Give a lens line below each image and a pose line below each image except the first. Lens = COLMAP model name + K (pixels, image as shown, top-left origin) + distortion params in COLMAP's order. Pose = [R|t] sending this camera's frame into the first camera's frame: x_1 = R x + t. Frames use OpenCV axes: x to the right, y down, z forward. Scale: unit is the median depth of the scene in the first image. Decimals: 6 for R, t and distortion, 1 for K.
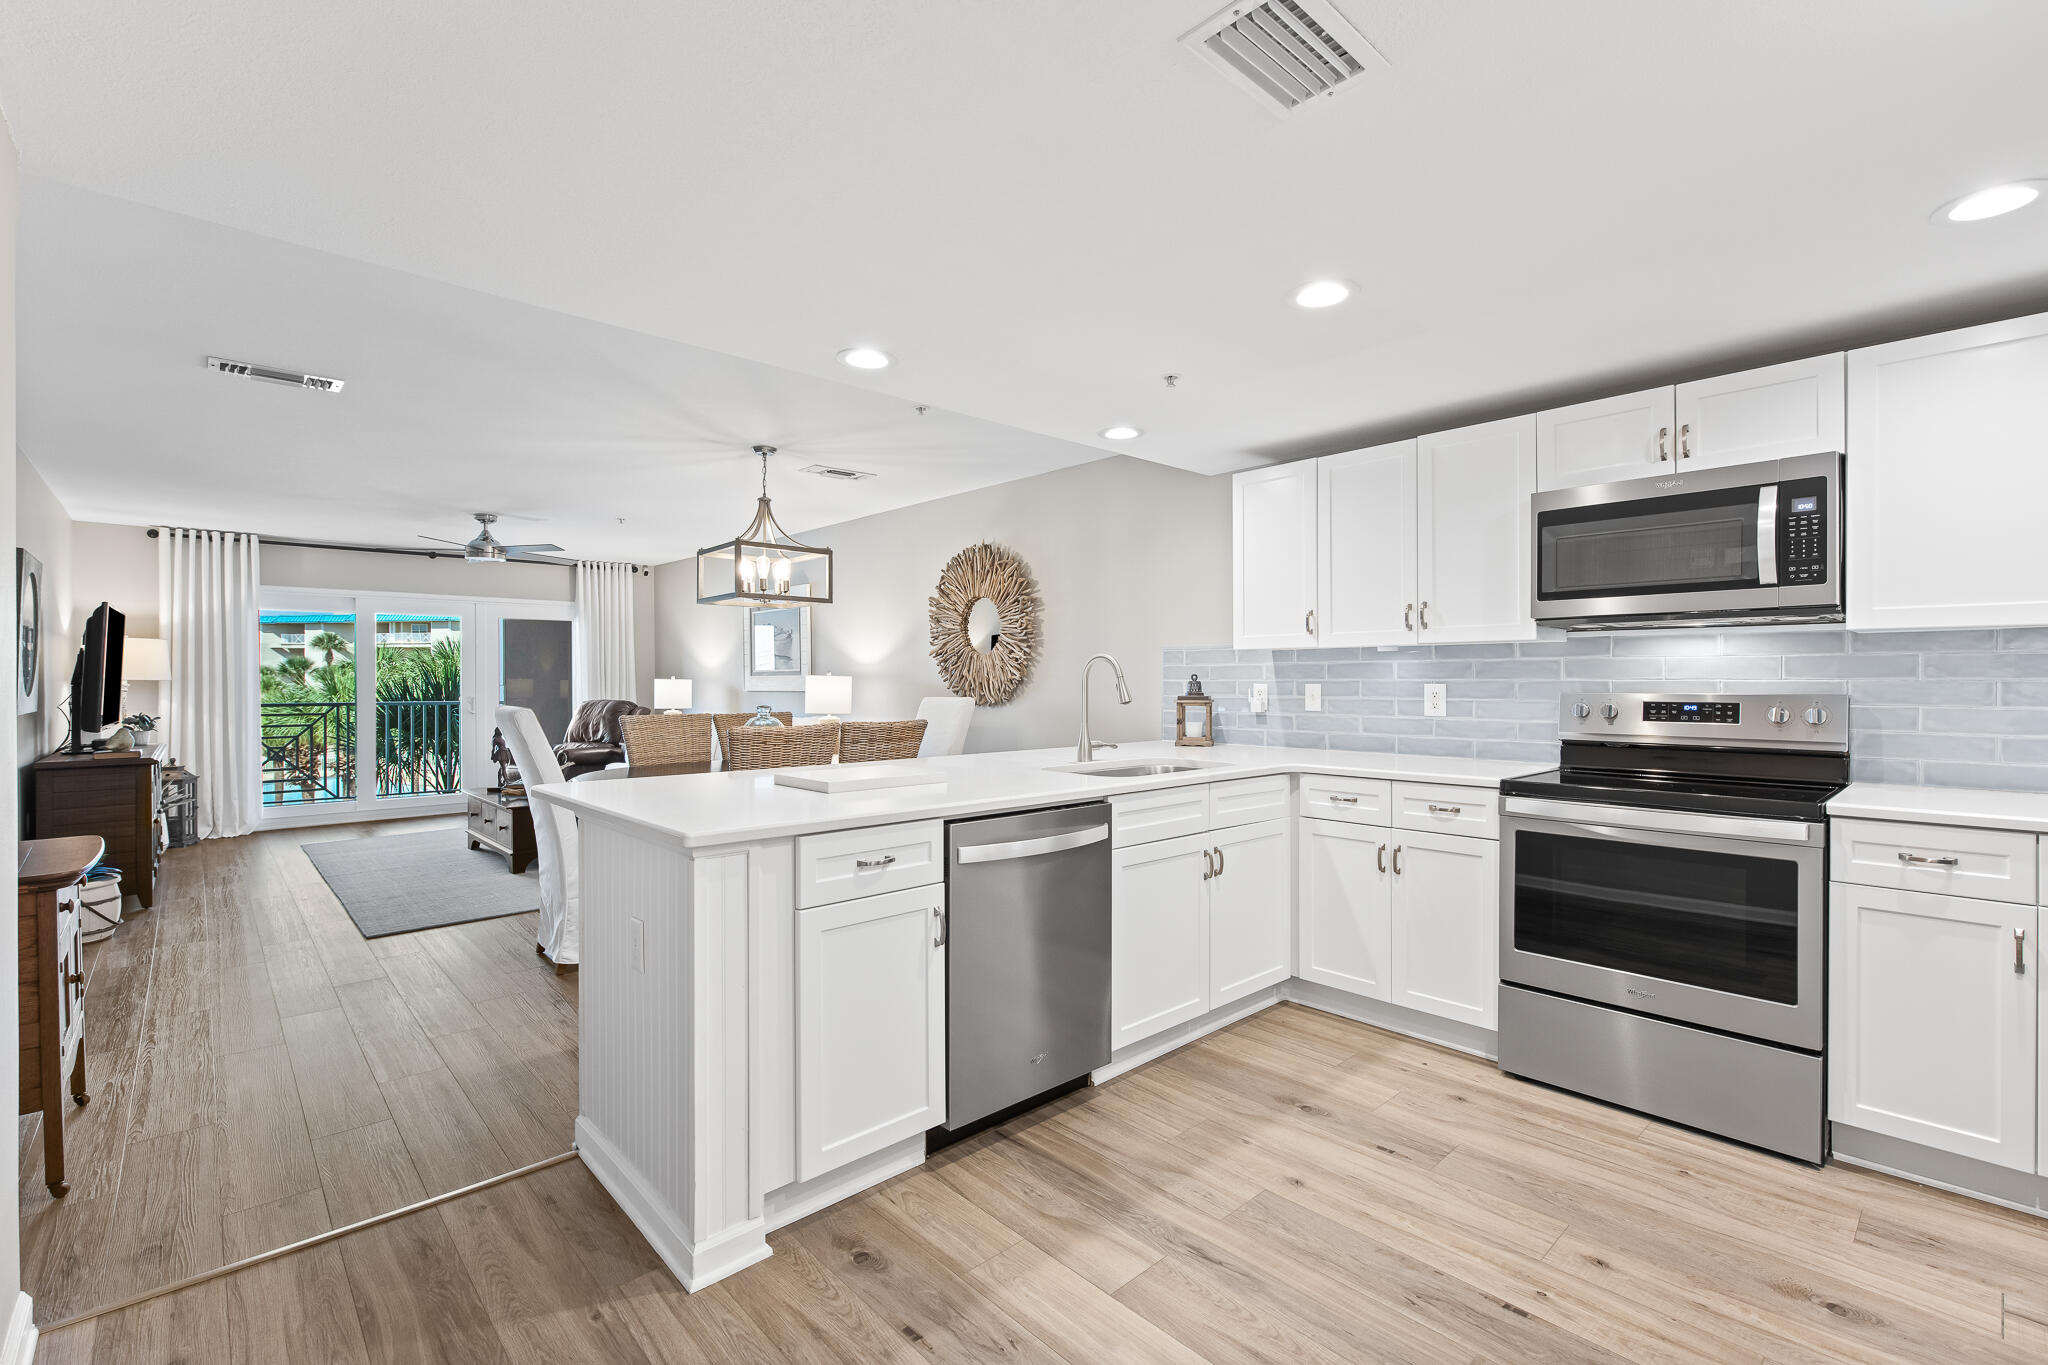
lens RADIAL K [[915.9, 0, 1024.0], [0, 915.9, 682.5], [0, 0, 1]] dist [-0.001082, -0.000813]
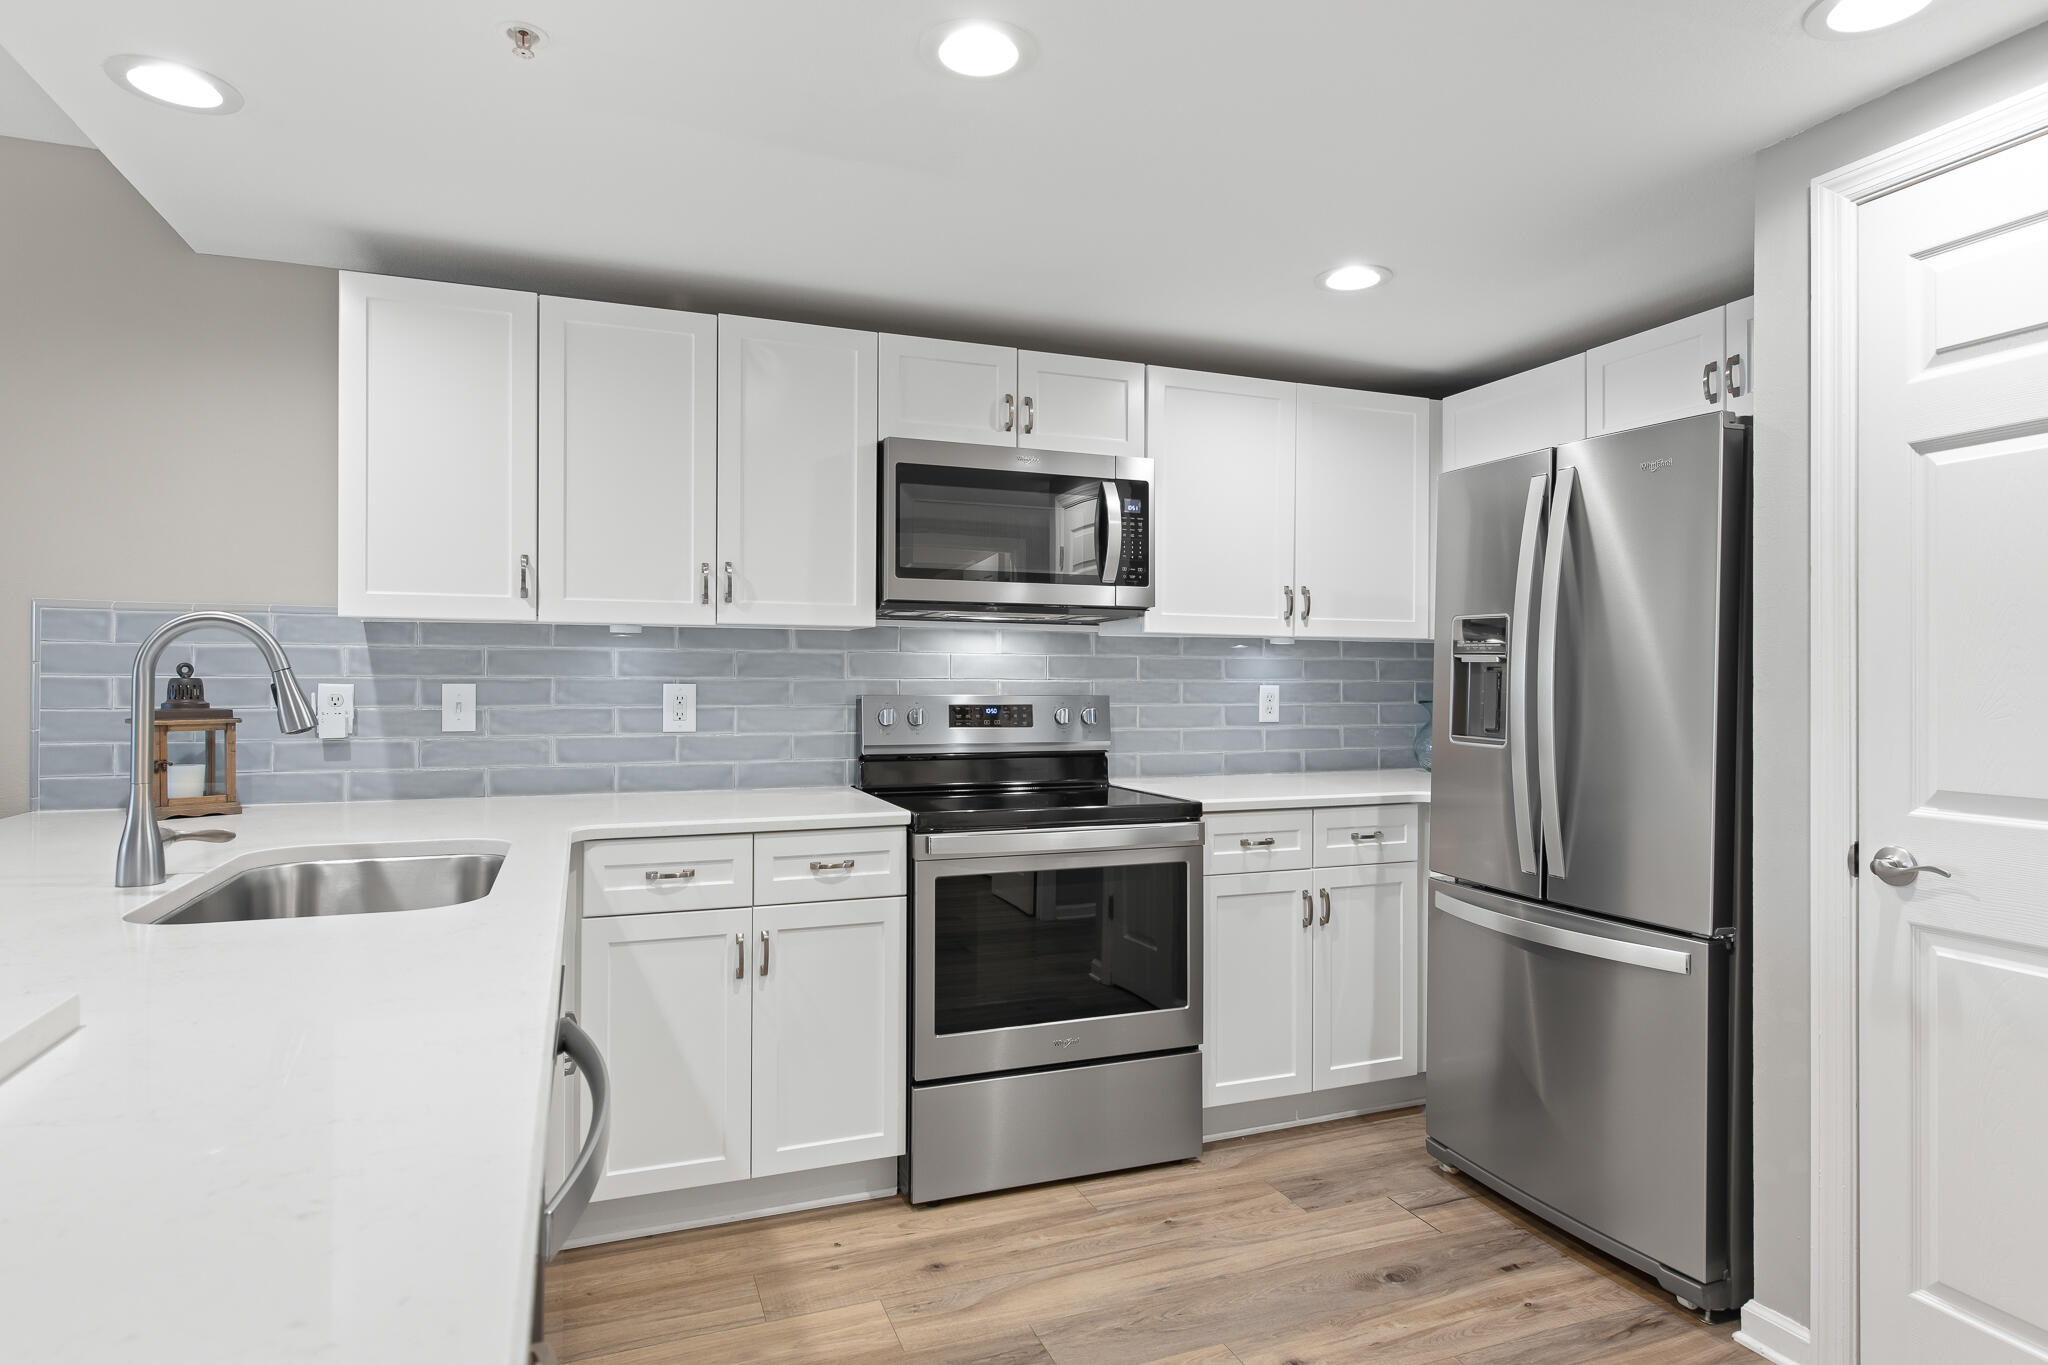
lens RADIAL K [[1137.1, 0, 1029.4], [0, 1137.1, 673.8], [0, 0, 1]] dist [0.000758, -0.000783]
pose [[0.355407, 0.006962, 0.934686, -0.300458], [-0.002599, 0.999976, -0.006460, -0.001723], [-0.934708, -0.000134, 0.355417, 0.563056]]
